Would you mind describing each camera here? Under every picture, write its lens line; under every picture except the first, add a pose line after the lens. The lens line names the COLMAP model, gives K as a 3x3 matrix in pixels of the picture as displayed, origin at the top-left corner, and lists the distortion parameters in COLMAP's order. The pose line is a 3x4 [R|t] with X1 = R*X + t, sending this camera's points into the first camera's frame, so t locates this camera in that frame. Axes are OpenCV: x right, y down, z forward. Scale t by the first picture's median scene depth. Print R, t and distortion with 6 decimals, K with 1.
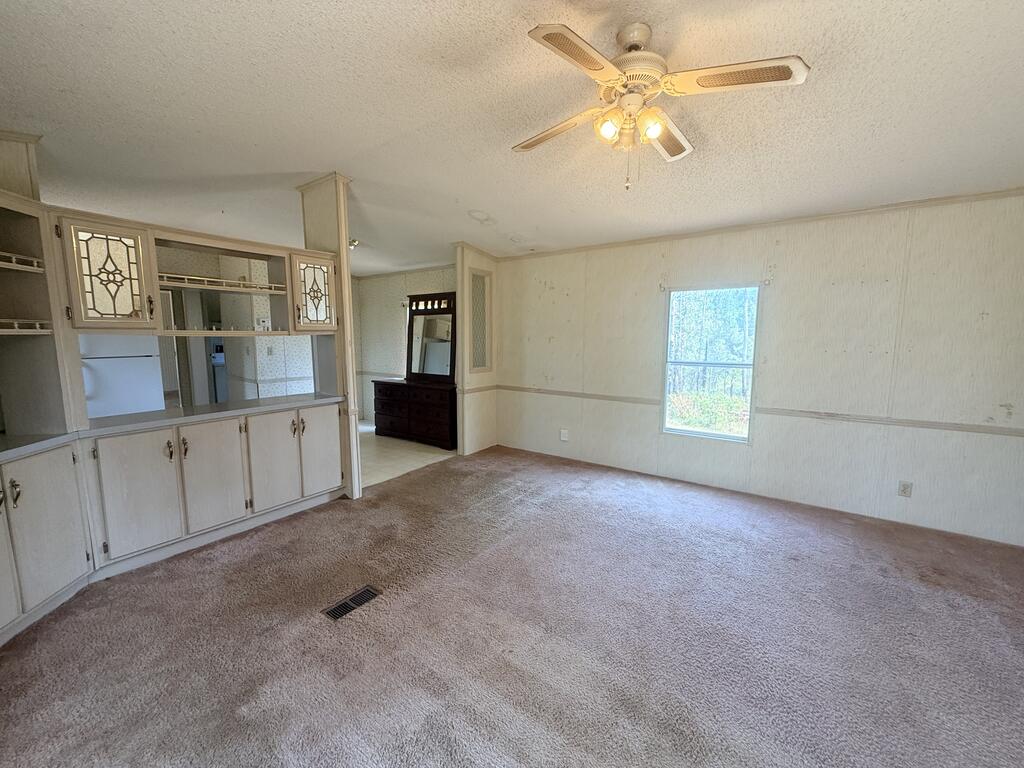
lens RADIAL K [[410.3, 0, 508.9], [0, 410.3, 384.5], [0, 0, 1]] dist [-0.001940, -0.000248]
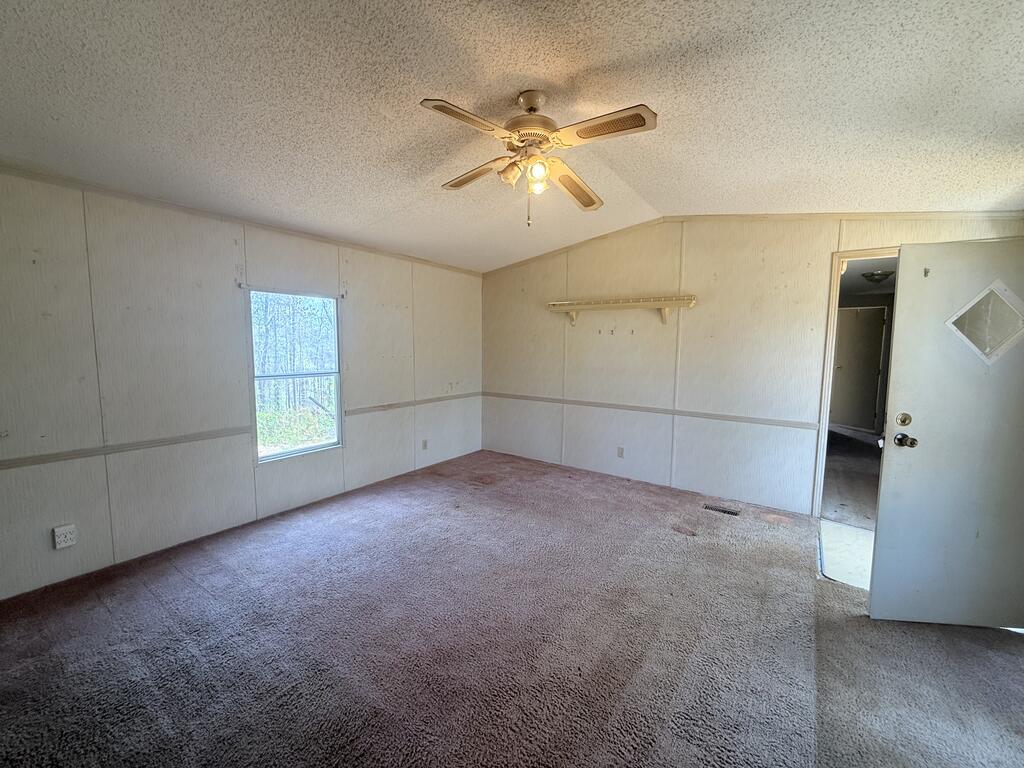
lens RADIAL K [[410.3, 0, 508.9], [0, 410.3, 384.5], [0, 0, 1]] dist [-0.001940, -0.000248]
pose [[0.009349, -0.101999, 0.994741, -0.438120], [0.107912, 0.989077, 0.100404, -0.071509], [-0.994116, 0.106406, 0.020254, 0.514010]]
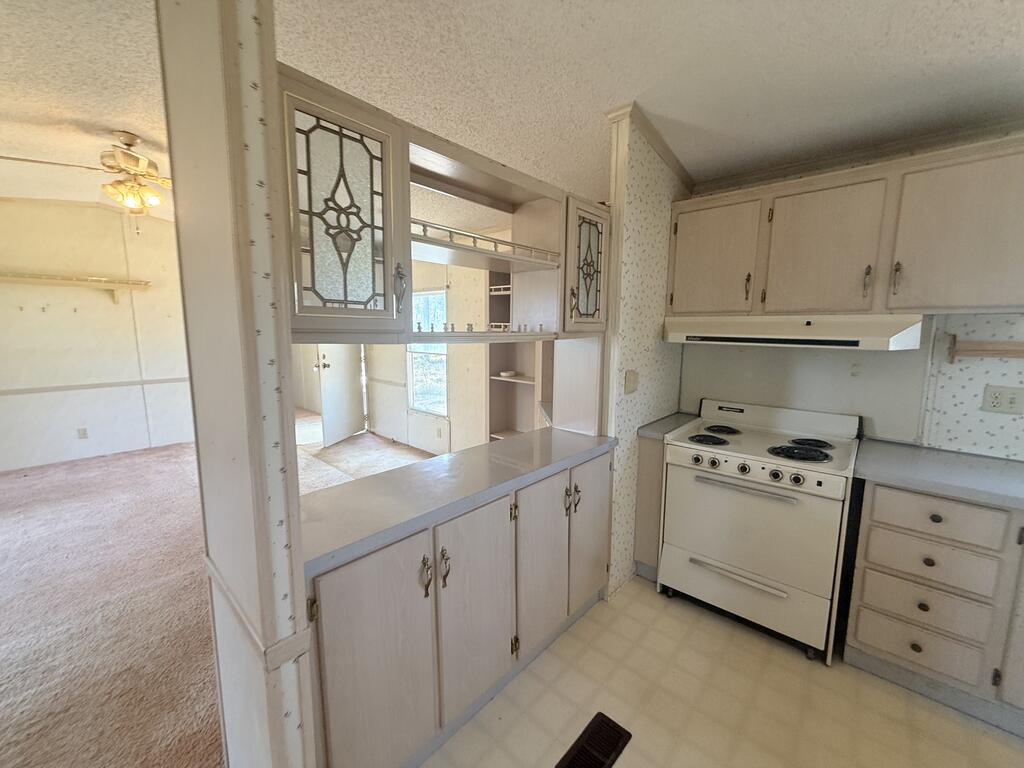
lens RADIAL K [[410.3, 0, 508.9], [0, 410.3, 384.5], [0, 0, 1]] dist [-0.001940, -0.000248]
pose [[-0.993190, -0.027784, 0.113144, -0.606348], [0.002297, 0.966291, 0.257444, -0.154554], [-0.116483, 0.255950, -0.959646, 1.172458]]
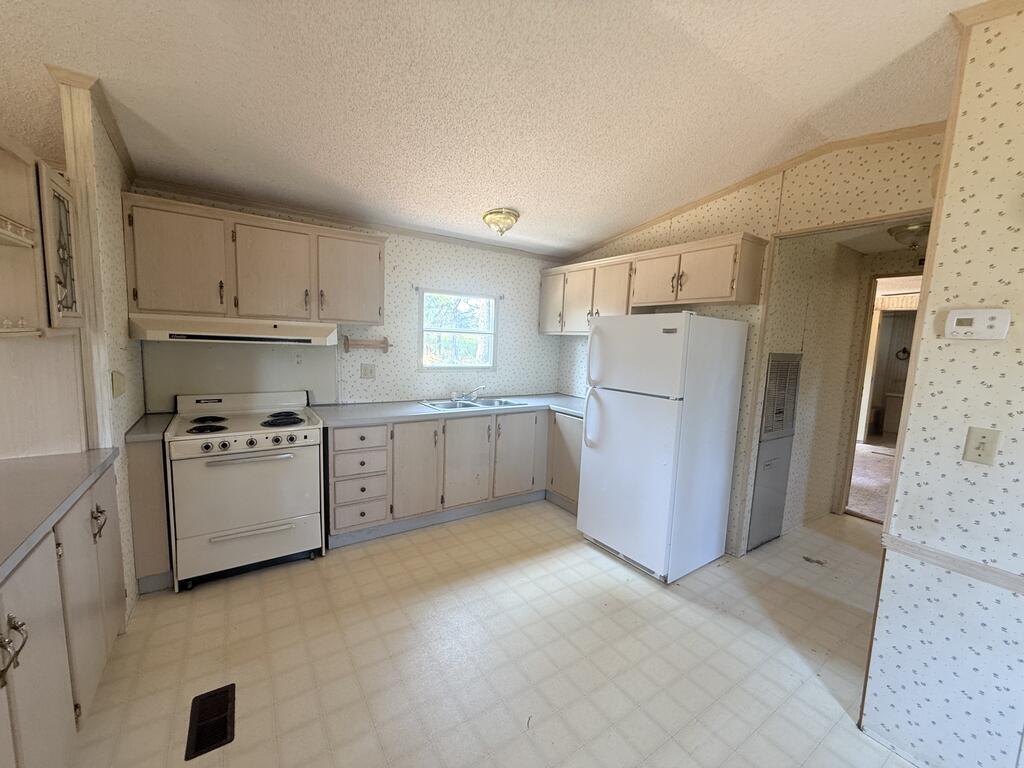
lens RADIAL K [[410.3, 0, 508.9], [0, 410.3, 384.5], [0, 0, 1]] dist [-0.001940, -0.000248]
pose [[-0.347202, 0.083347, -0.934079, -0.397292], [-0.156900, 0.976840, 0.145483, -0.162681], [0.924572, 0.197069, -0.326084, 1.230156]]
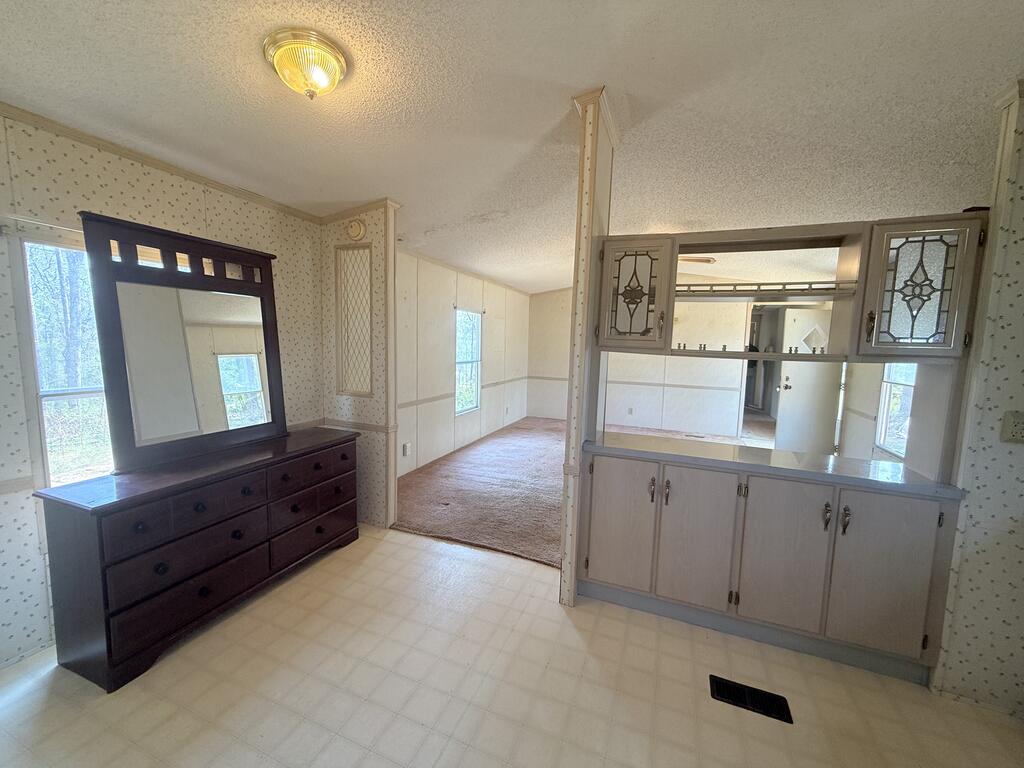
lens RADIAL K [[410.3, 0, 508.9], [0, 410.3, 384.5], [0, 0, 1]] dist [-0.001940, -0.000248]
pose [[-0.235411, -0.111248, 0.965508, -0.994633], [0.086352, 0.987104, 0.134791, -0.157992], [-0.968052, 0.115105, -0.222768, 1.206475]]
